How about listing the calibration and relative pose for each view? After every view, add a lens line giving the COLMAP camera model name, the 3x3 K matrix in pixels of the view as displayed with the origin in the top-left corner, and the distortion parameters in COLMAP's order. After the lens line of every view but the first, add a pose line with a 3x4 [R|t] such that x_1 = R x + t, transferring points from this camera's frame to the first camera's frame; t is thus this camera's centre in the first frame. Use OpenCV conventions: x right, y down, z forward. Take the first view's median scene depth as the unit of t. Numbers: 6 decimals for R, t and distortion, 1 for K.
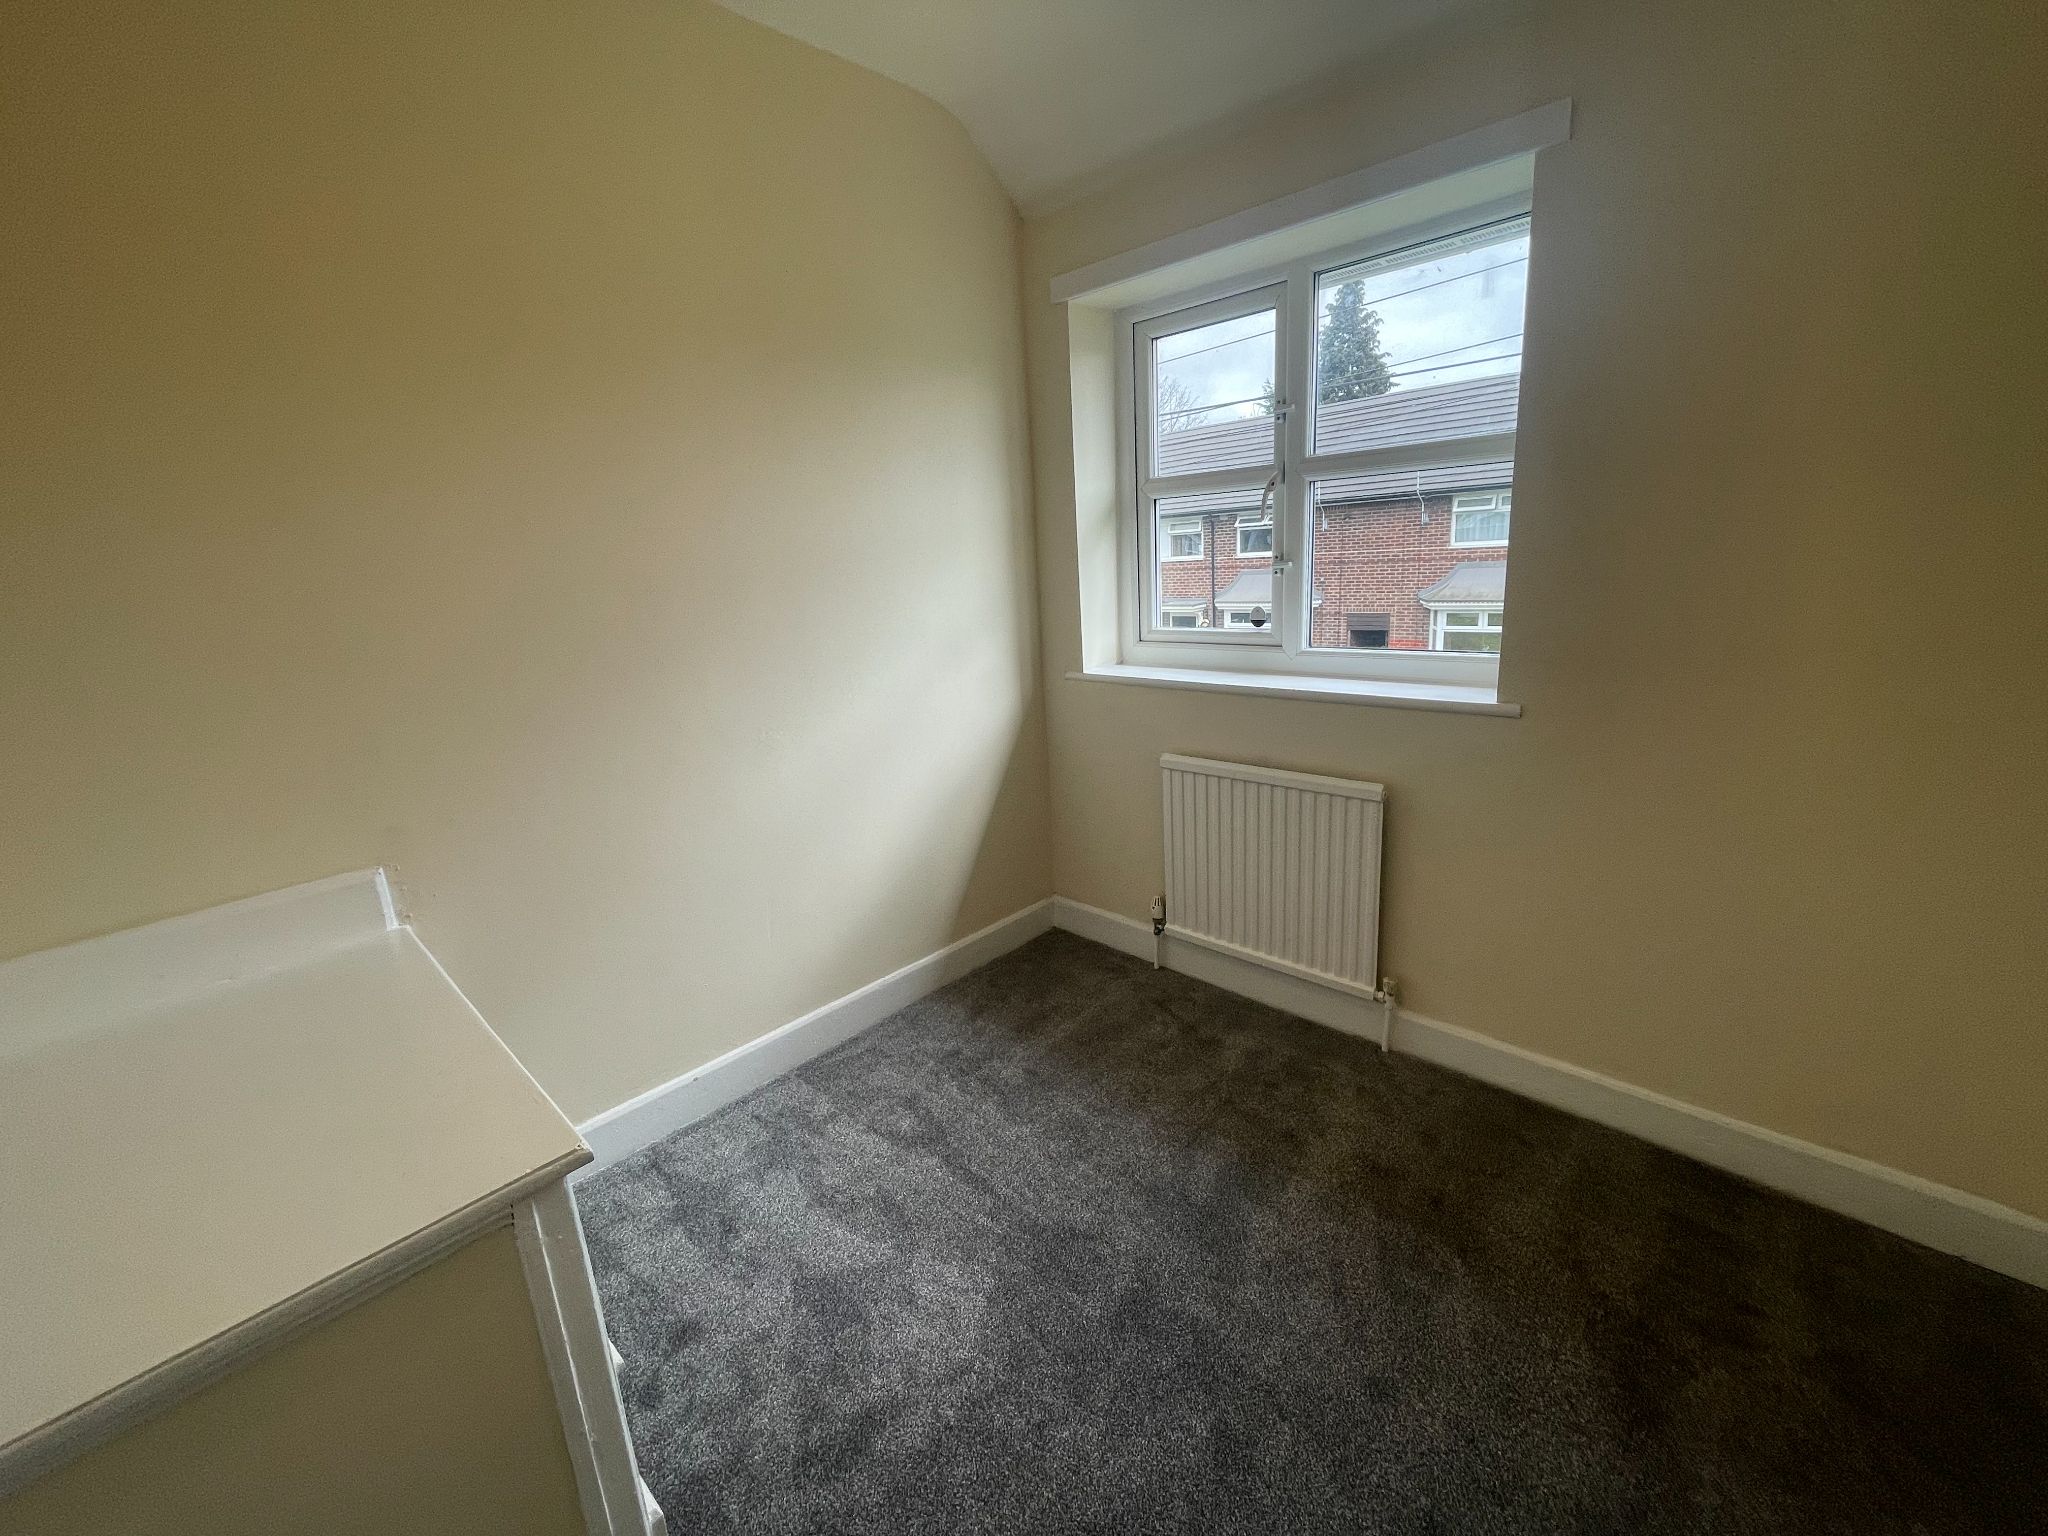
lens RADIAL K [[819.8, 0, 1021.3], [0, 819.8, 744.3], [0, 0, 1]] dist [-0.021716, 0.000109]
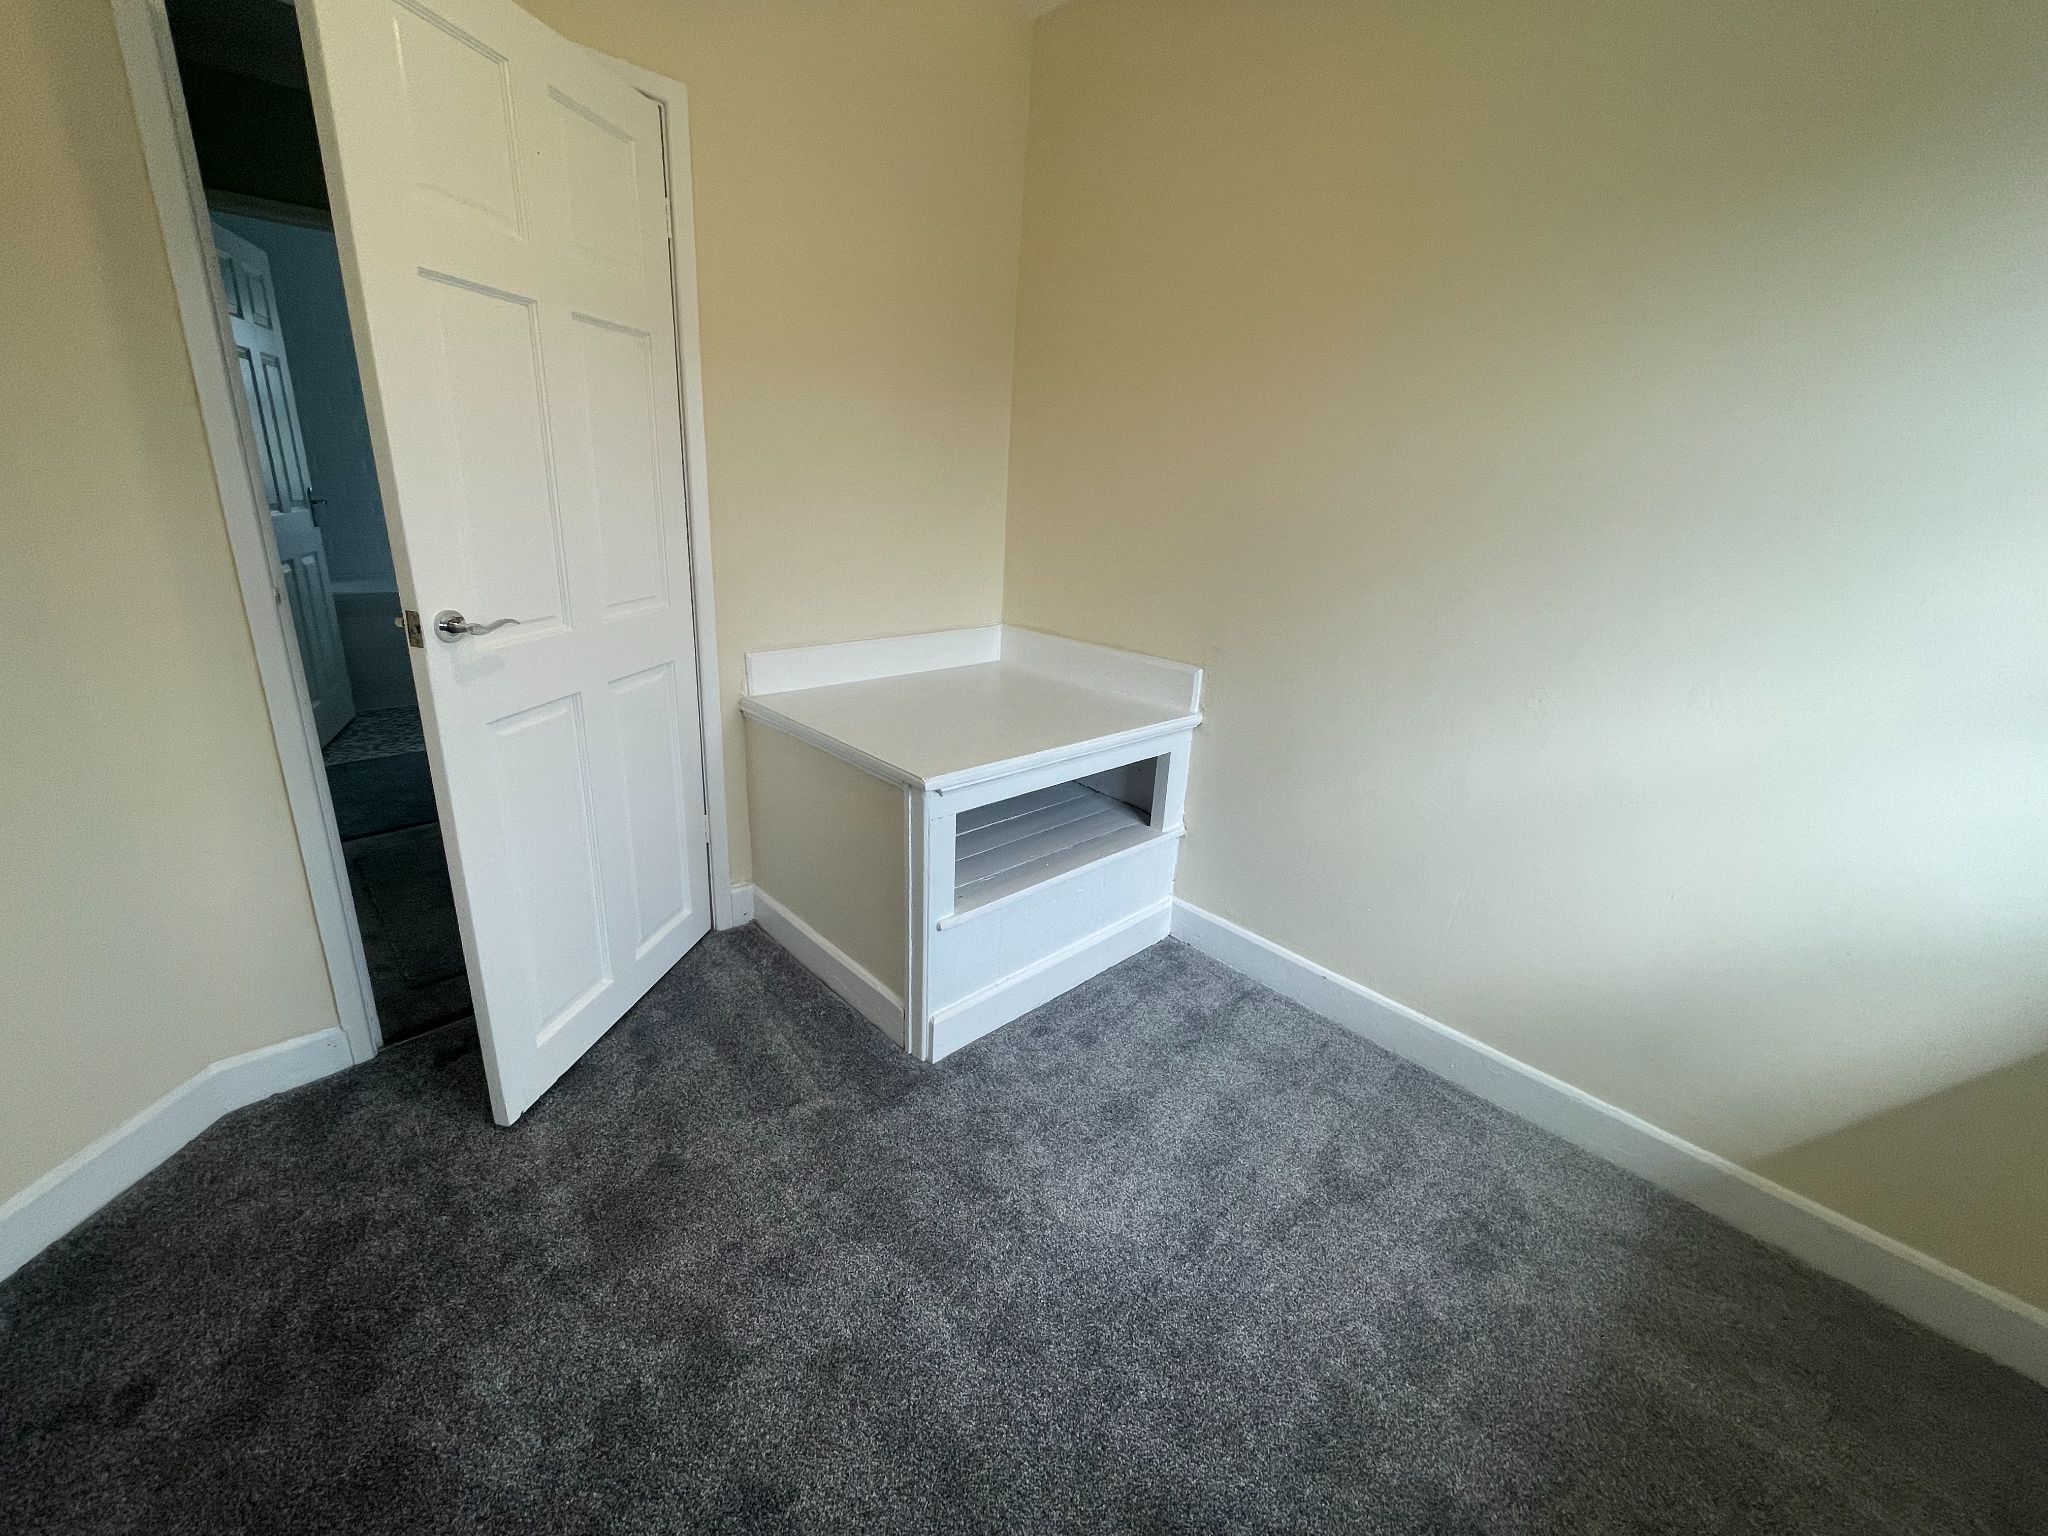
lens RADIAL K [[819.8, 0, 1021.3], [0, 819.8, 744.3], [0, 0, 1]] dist [-0.021716, 0.000109]
pose [[-0.061357, 0.352681, -0.933730, 0.495117], [-0.273766, 0.893669, 0.355539, -0.123311], [0.959837, 0.277439, 0.041720, 0.492527]]
